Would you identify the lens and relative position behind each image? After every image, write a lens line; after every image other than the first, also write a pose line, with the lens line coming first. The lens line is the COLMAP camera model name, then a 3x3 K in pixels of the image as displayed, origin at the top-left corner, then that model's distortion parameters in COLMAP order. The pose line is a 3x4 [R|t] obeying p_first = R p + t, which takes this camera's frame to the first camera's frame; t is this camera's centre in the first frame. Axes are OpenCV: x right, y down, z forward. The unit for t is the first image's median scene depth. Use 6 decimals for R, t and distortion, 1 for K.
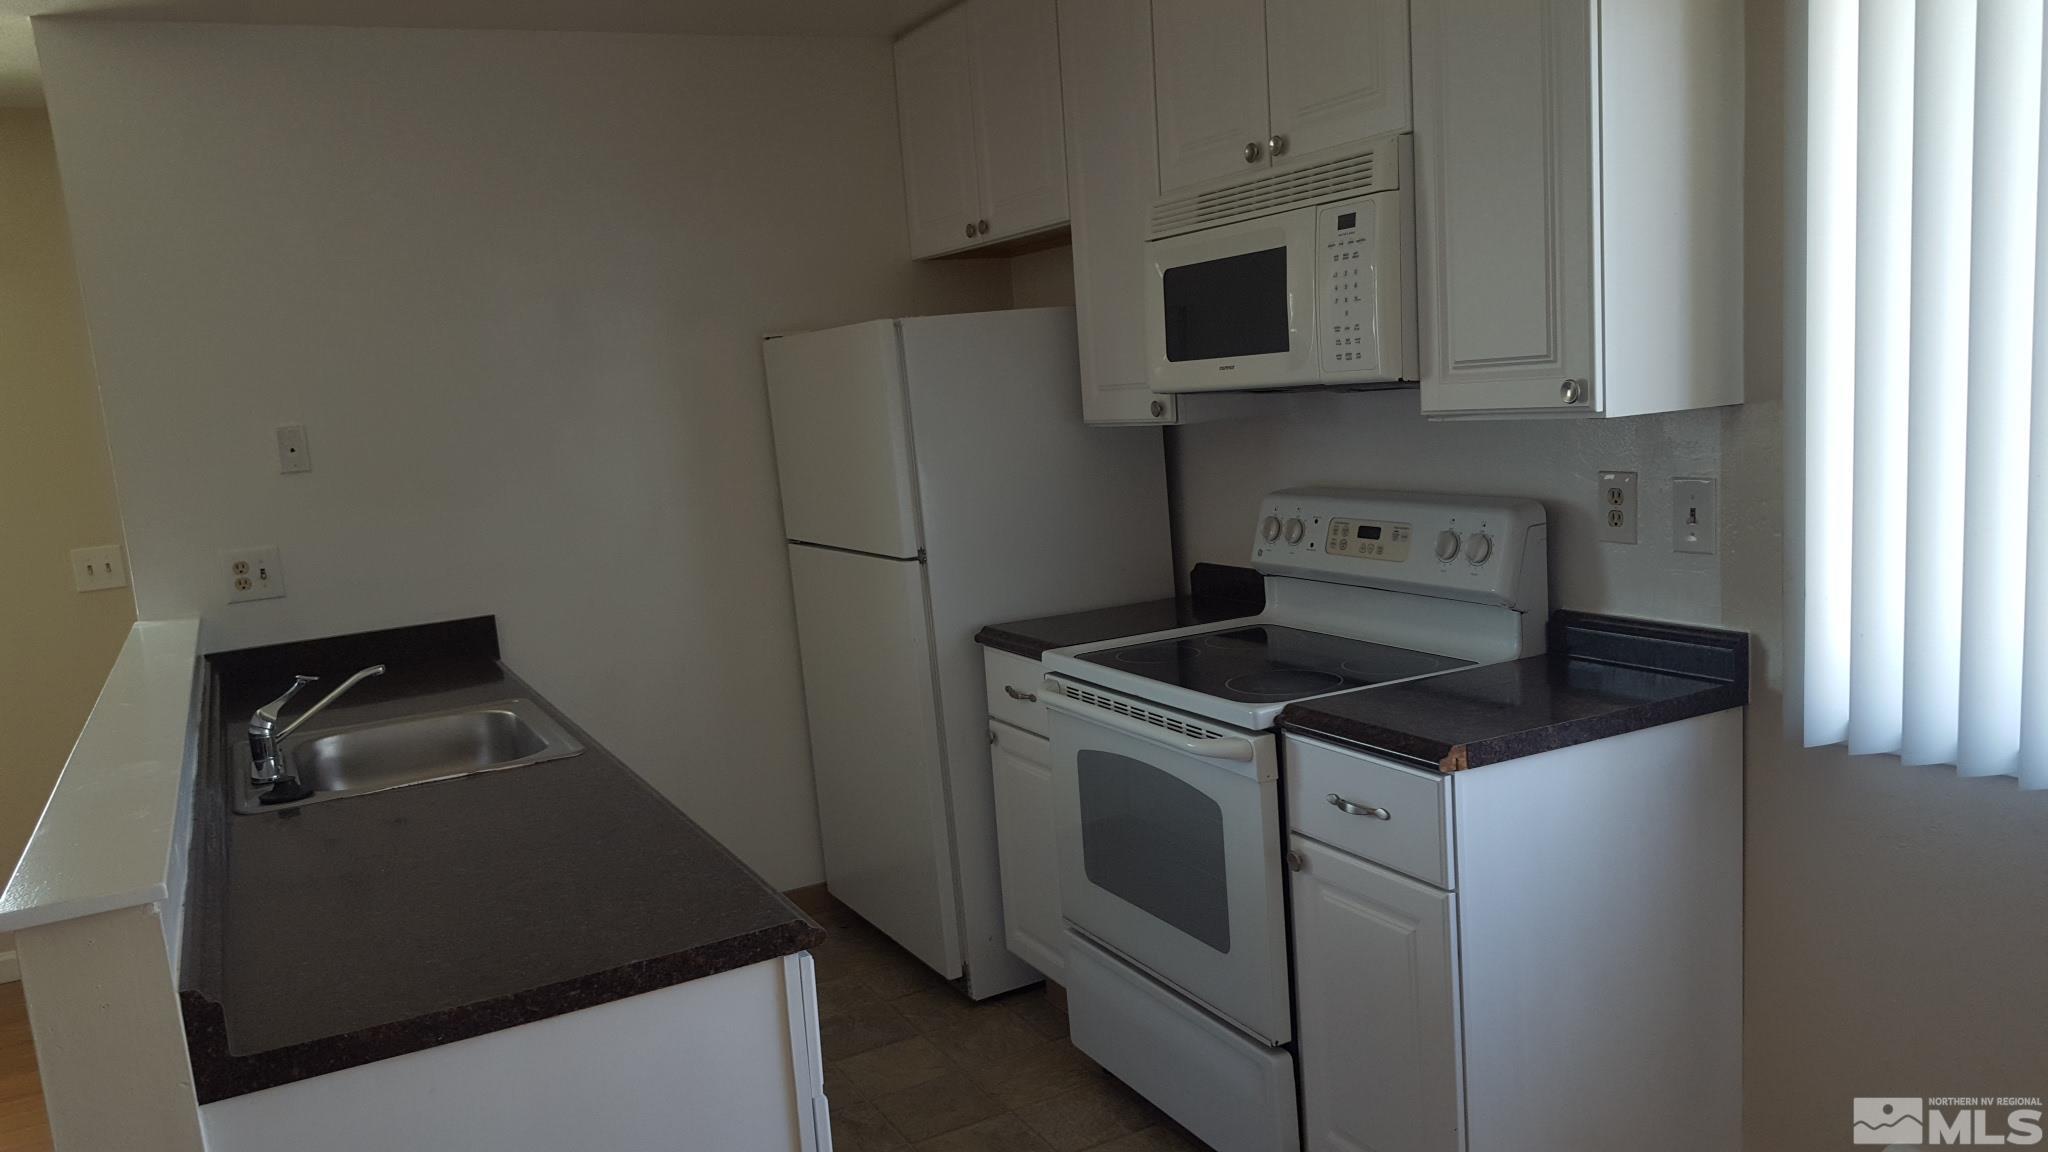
lens RADIAL K [[1516.7, 0, 1025.2], [0, 1516.7, 613.5], [0, 0, 1]] dist [0.112908, -0.140191]
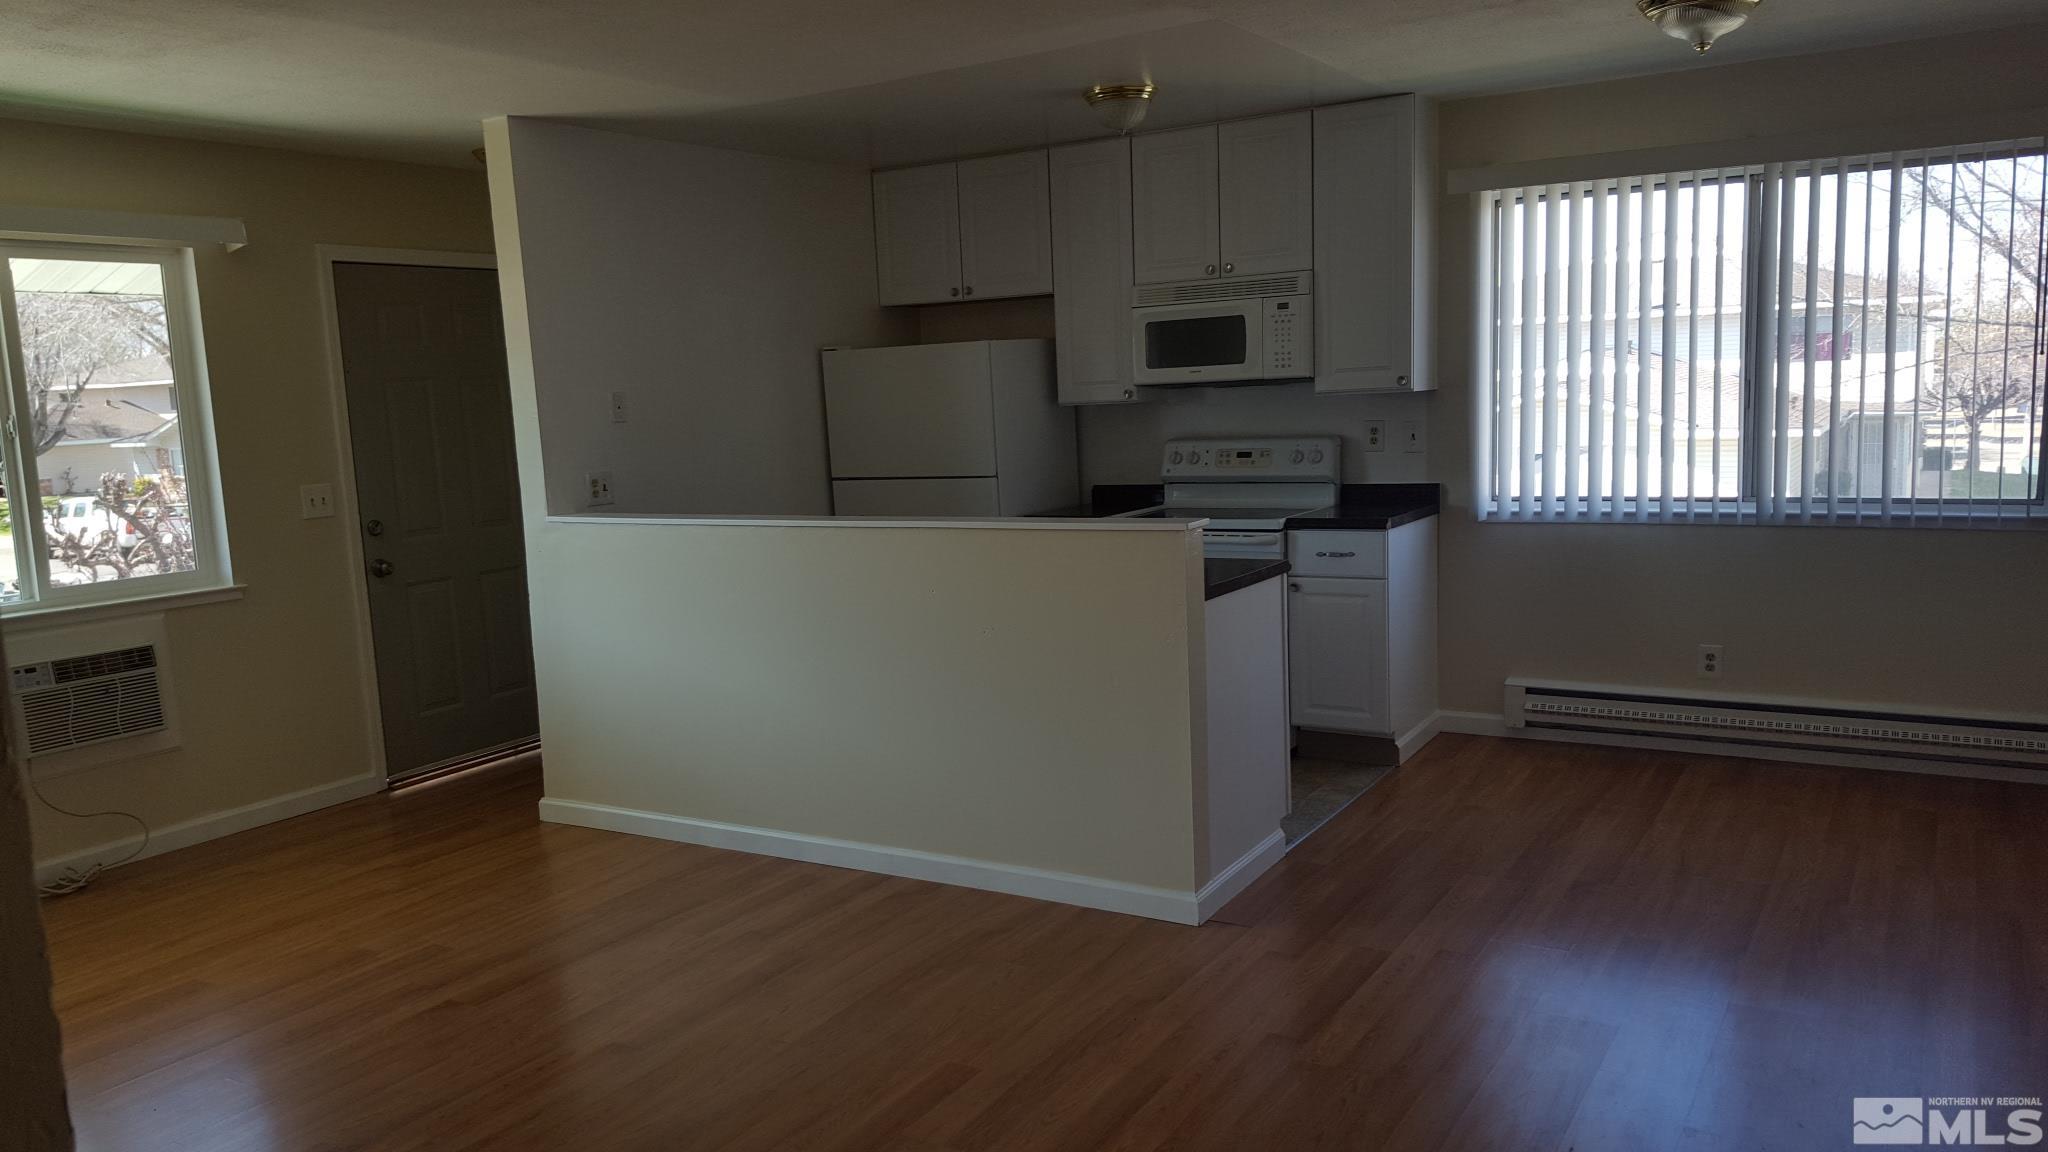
lens RADIAL K [[1519.6, 0, 999.8], [0, 1519.6, 589.0], [0, 0, 1]] dist [0.112415, -0.171510]
pose [[0.858869, -0.032869, 0.511139, -1.155501], [0.060446, 0.997470, -0.037424, 0.191144], [-0.508615, 0.063039, 0.858683, -0.606694]]
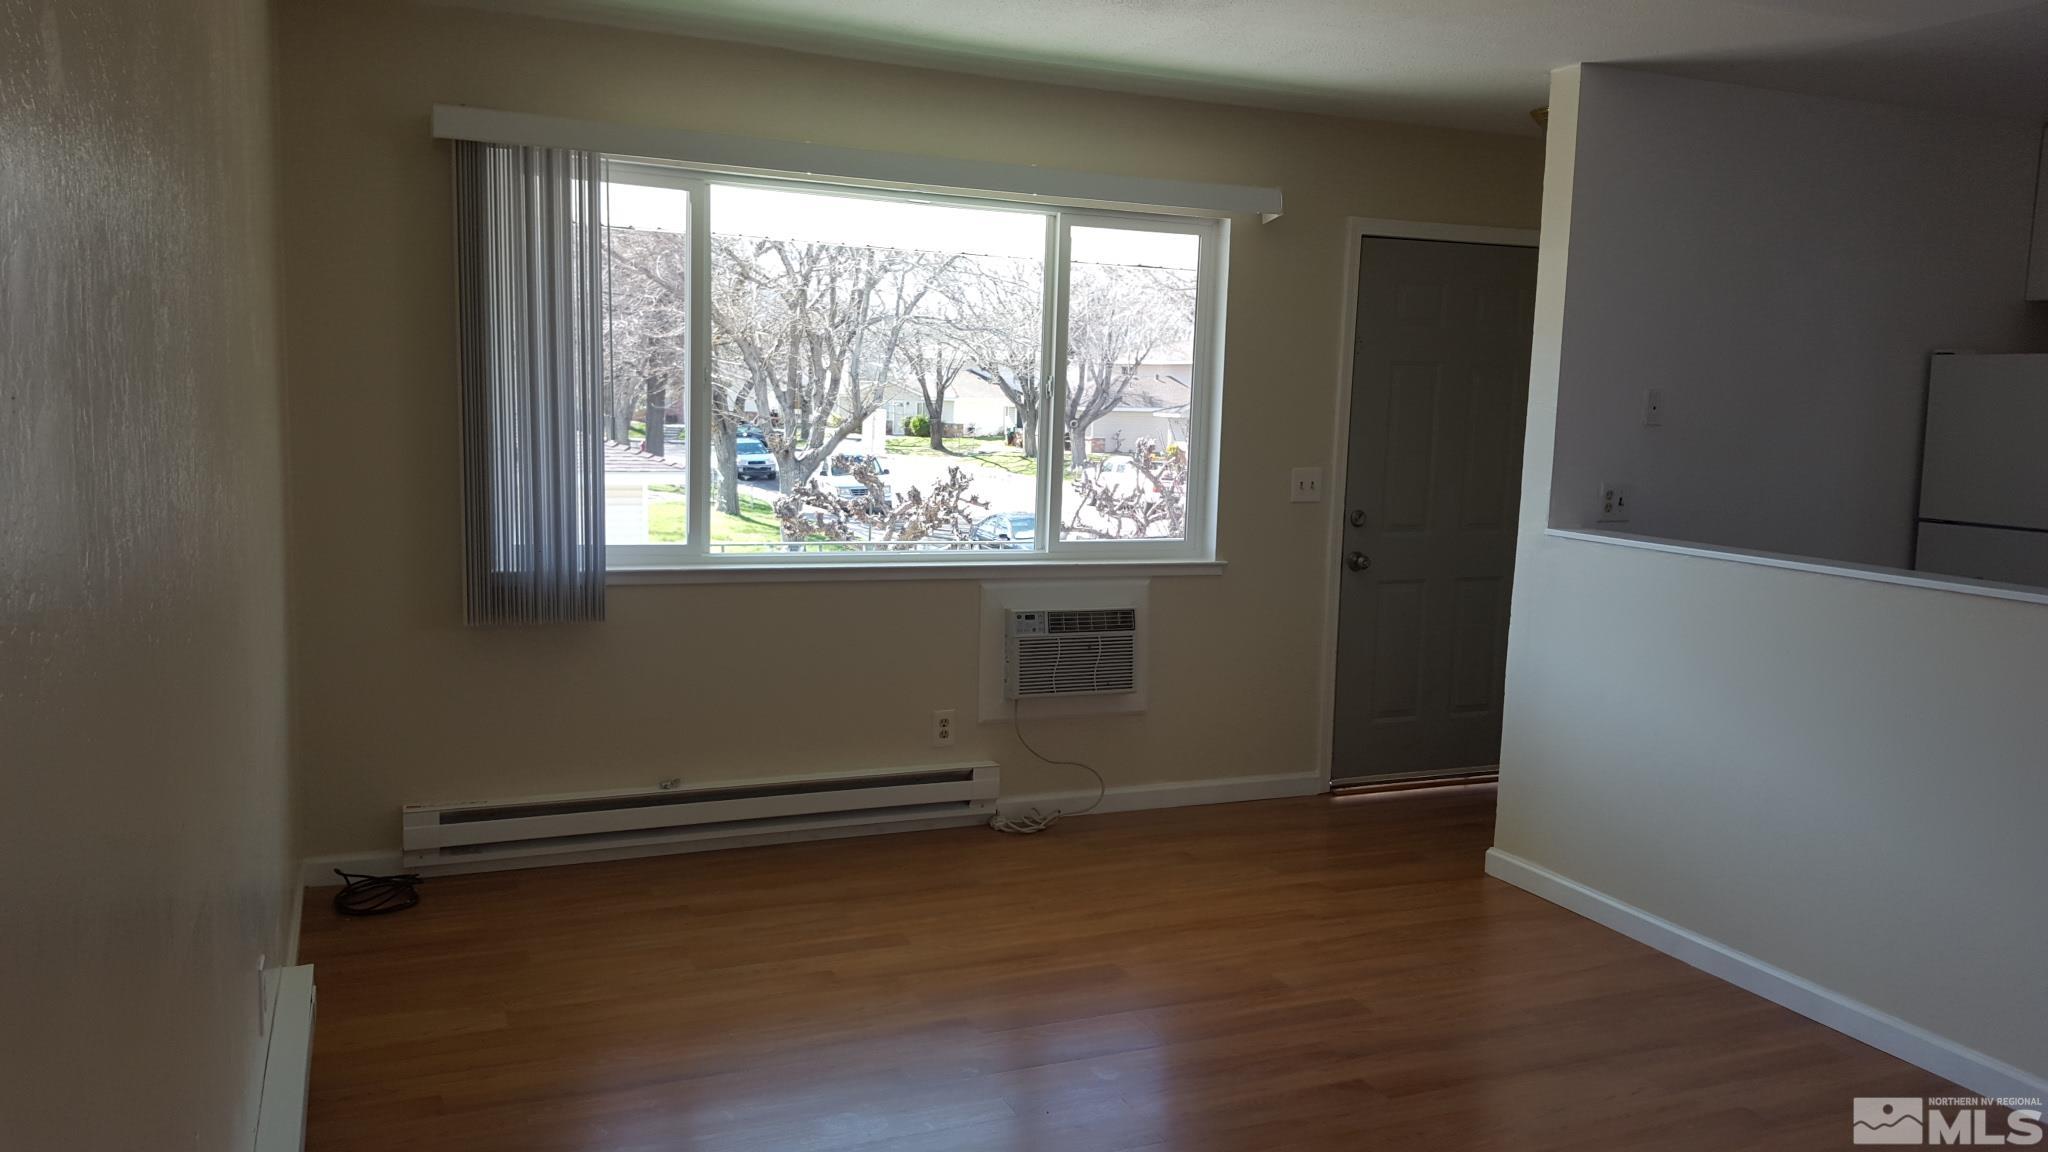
lens RADIAL K [[1519.6, 0, 999.8], [0, 1519.6, 589.0], [0, 0, 1]] dist [0.112415, -0.171510]
pose [[0.991196, 0.112468, -0.069864, -1.122985], [-0.114007, 0.993309, -0.018431, 0.159793], [0.067324, 0.026233, 0.997386, -0.385241]]
